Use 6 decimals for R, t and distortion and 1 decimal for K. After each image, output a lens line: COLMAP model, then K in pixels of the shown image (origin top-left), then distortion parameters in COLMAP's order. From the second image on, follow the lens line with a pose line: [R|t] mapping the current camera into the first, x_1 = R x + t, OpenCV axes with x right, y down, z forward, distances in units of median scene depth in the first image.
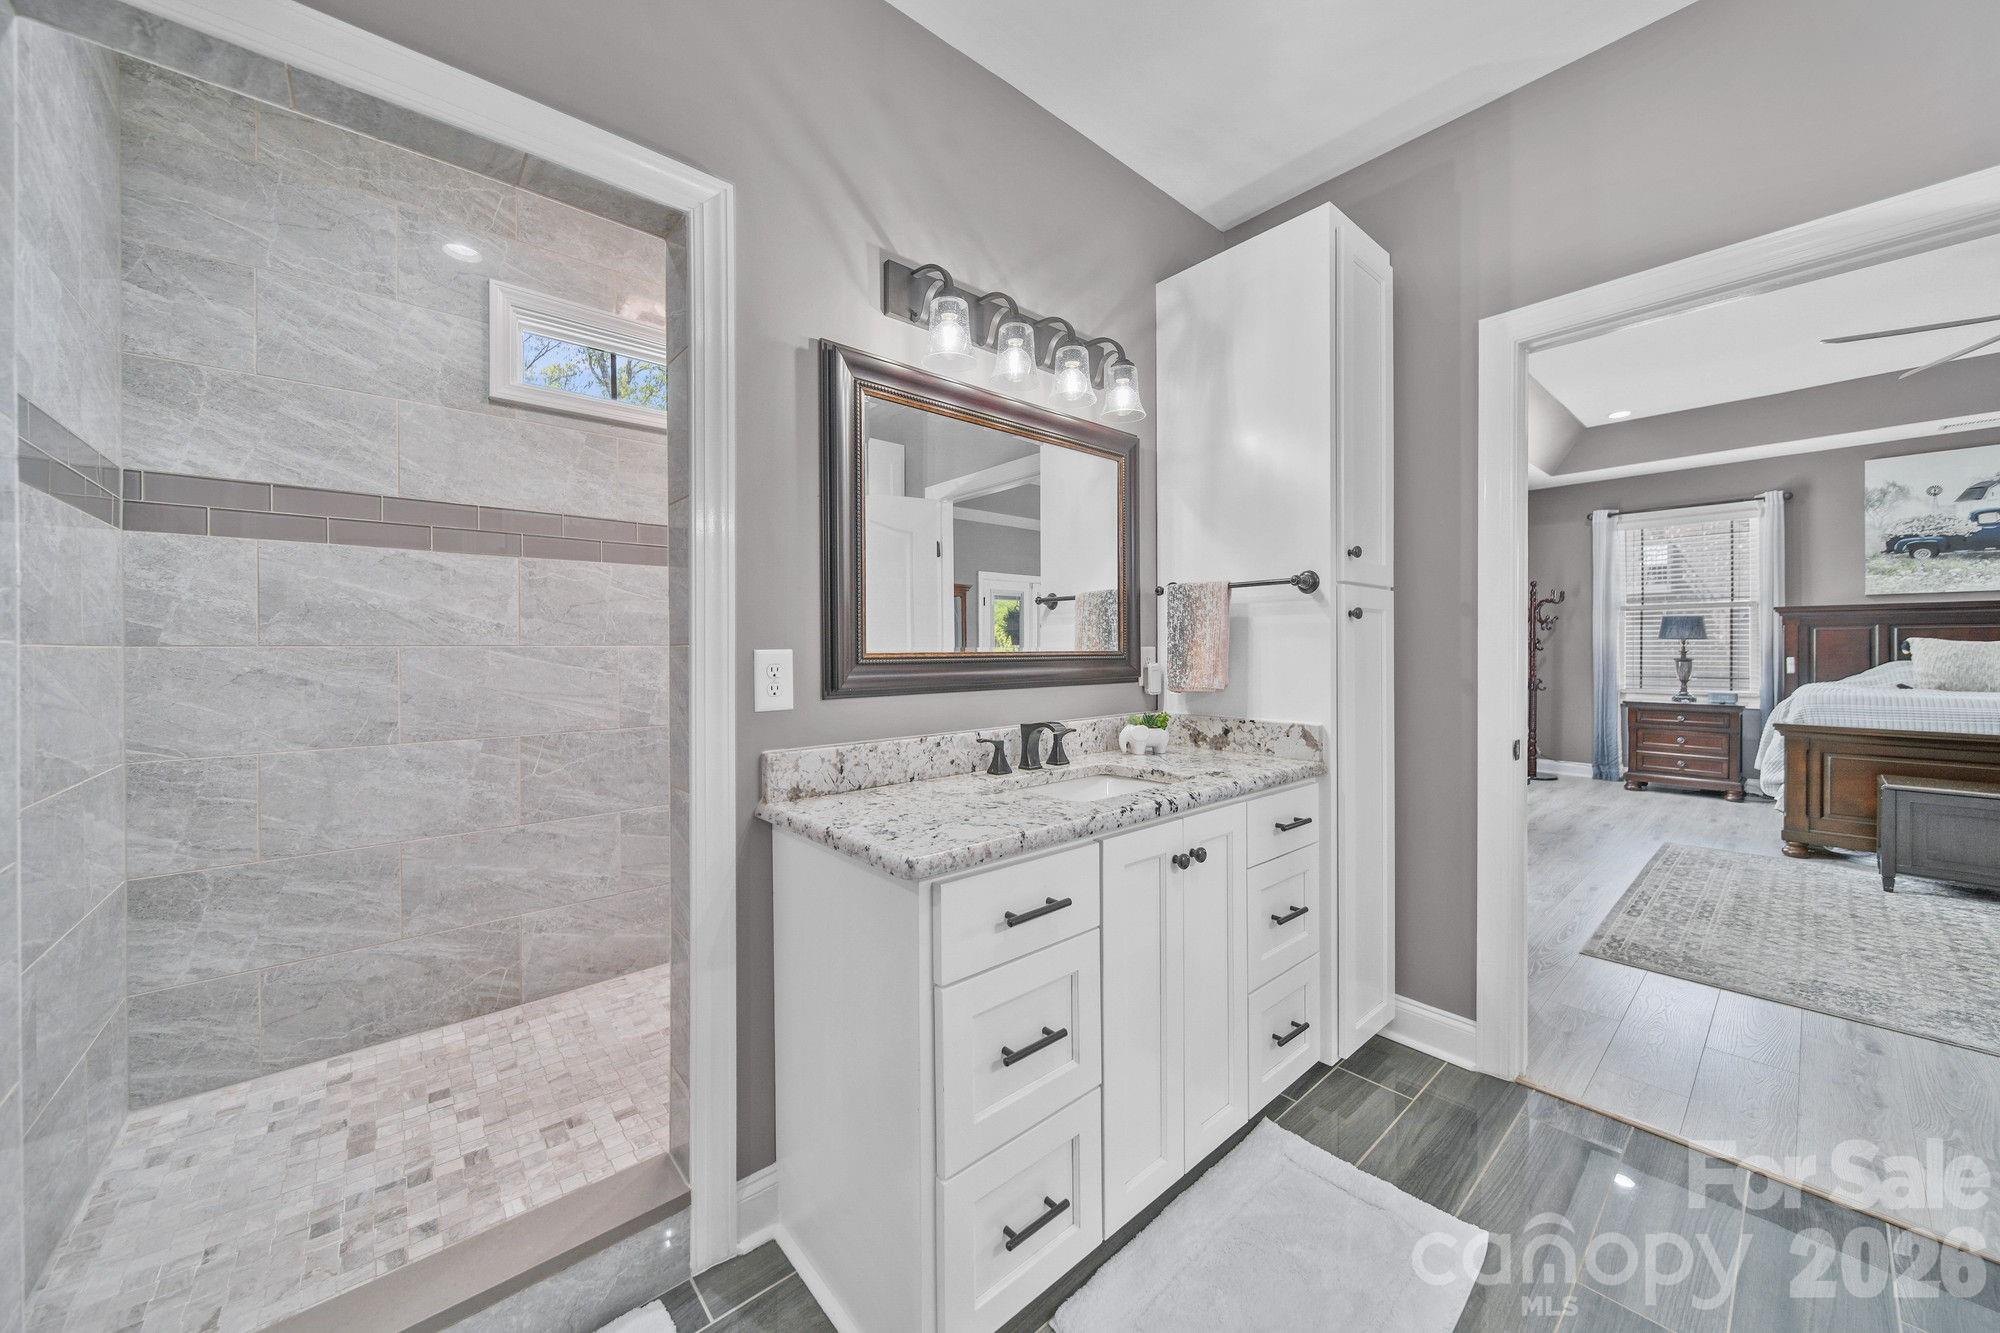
lens RADIAL K [[719.4, 0, 1002.4], [0, 719.4, 658.3], [0, 0, 1]] dist [-0.010838, -0.000071]
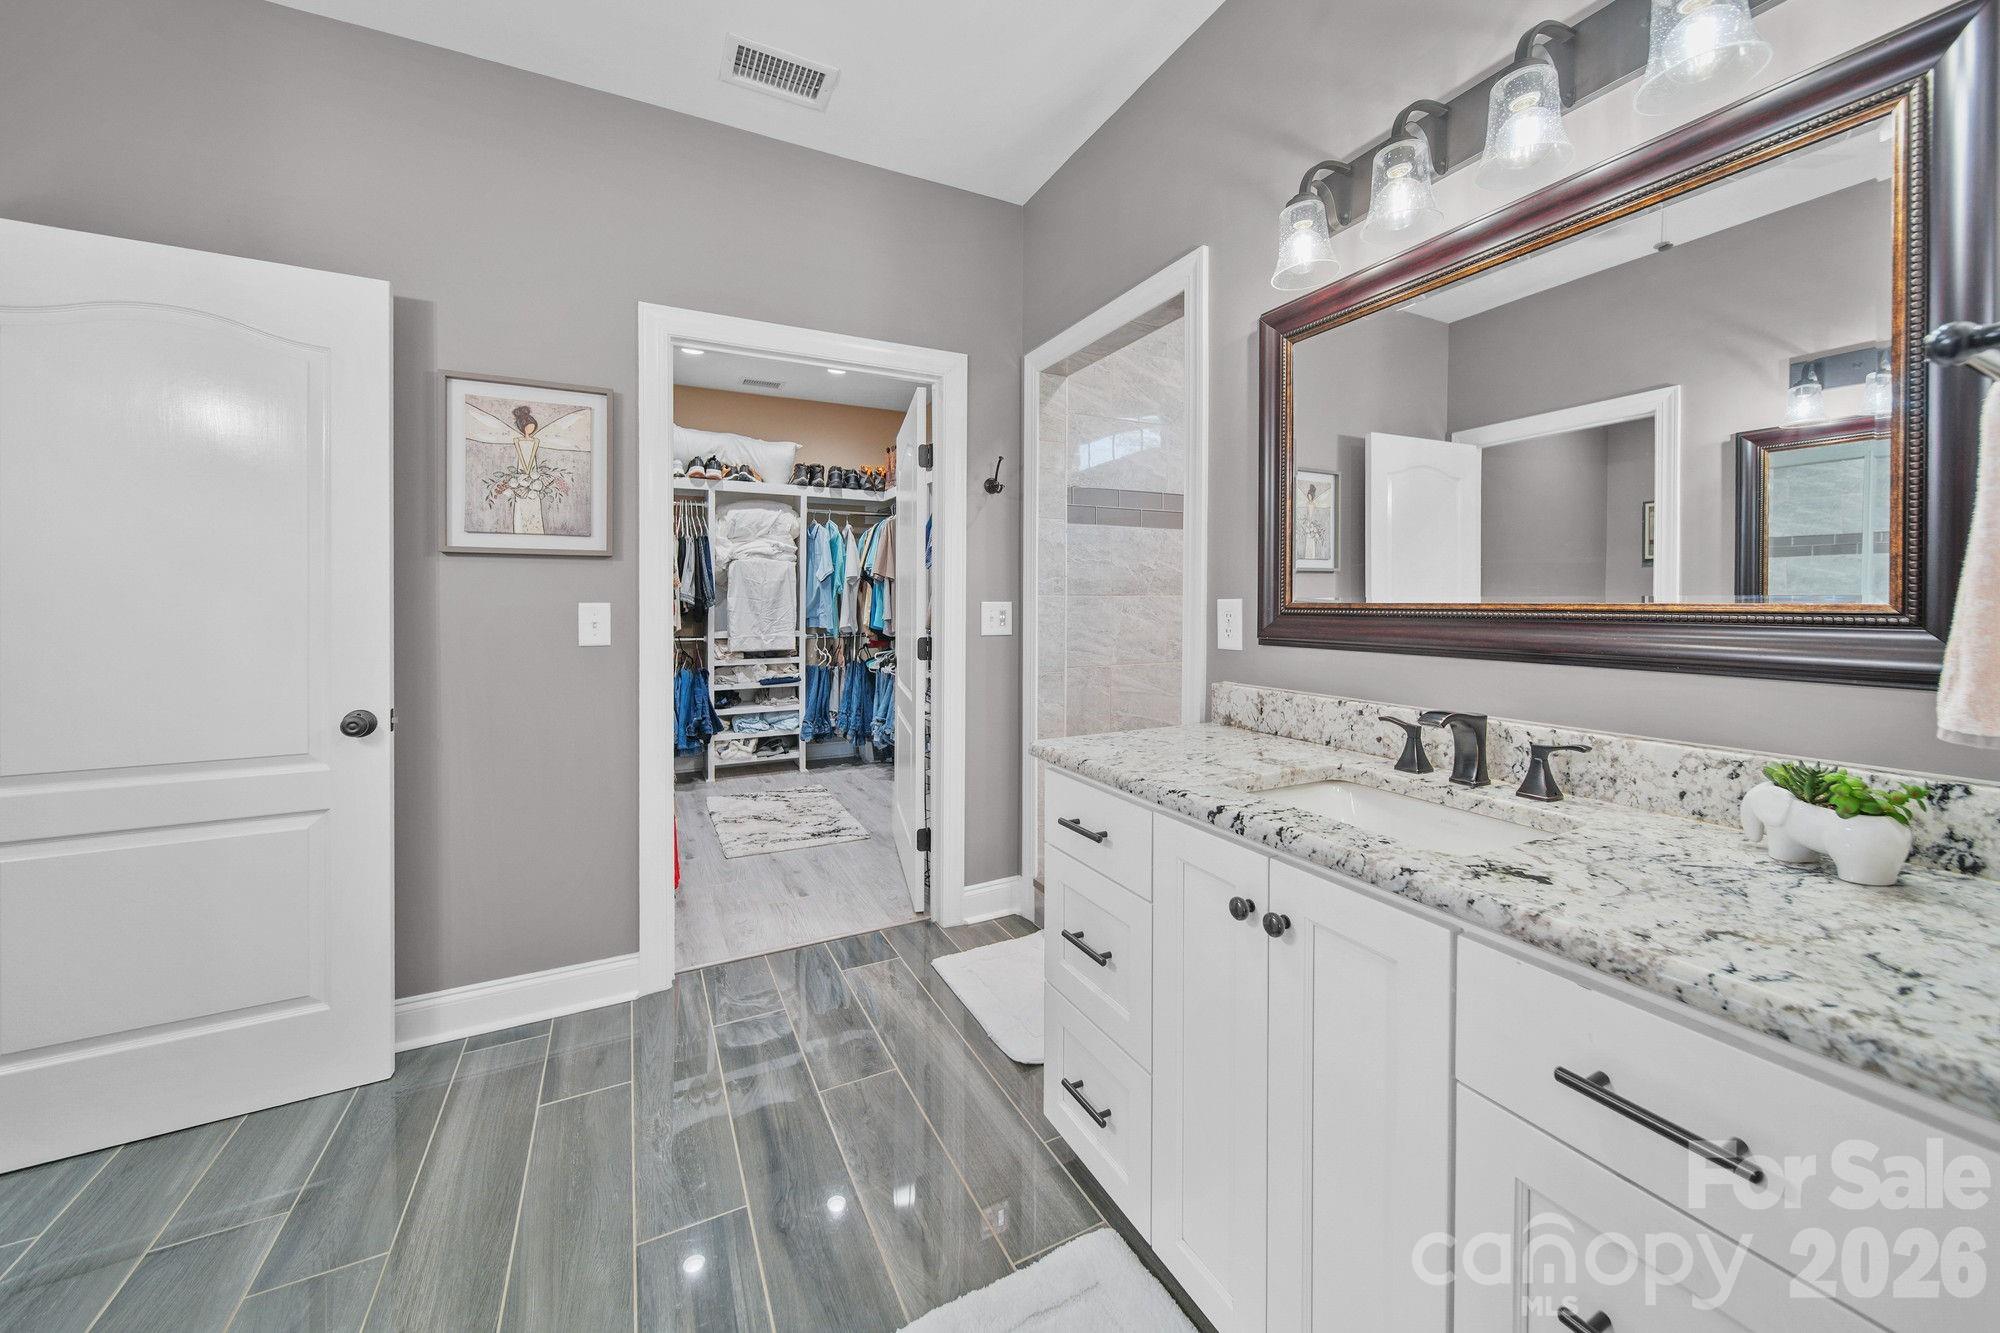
lens RADIAL K [[719.4, 0, 989.6], [0, 719.4, 606.4], [0, 0, 1]] dist [-0.010838, -0.000071]
pose [[-0.259165, 0.013054, -0.965745, 0.878792], [-0.006714, 0.999860, 0.015317, -0.014518], [0.965810, 0.010453, -0.259041, 0.849574]]
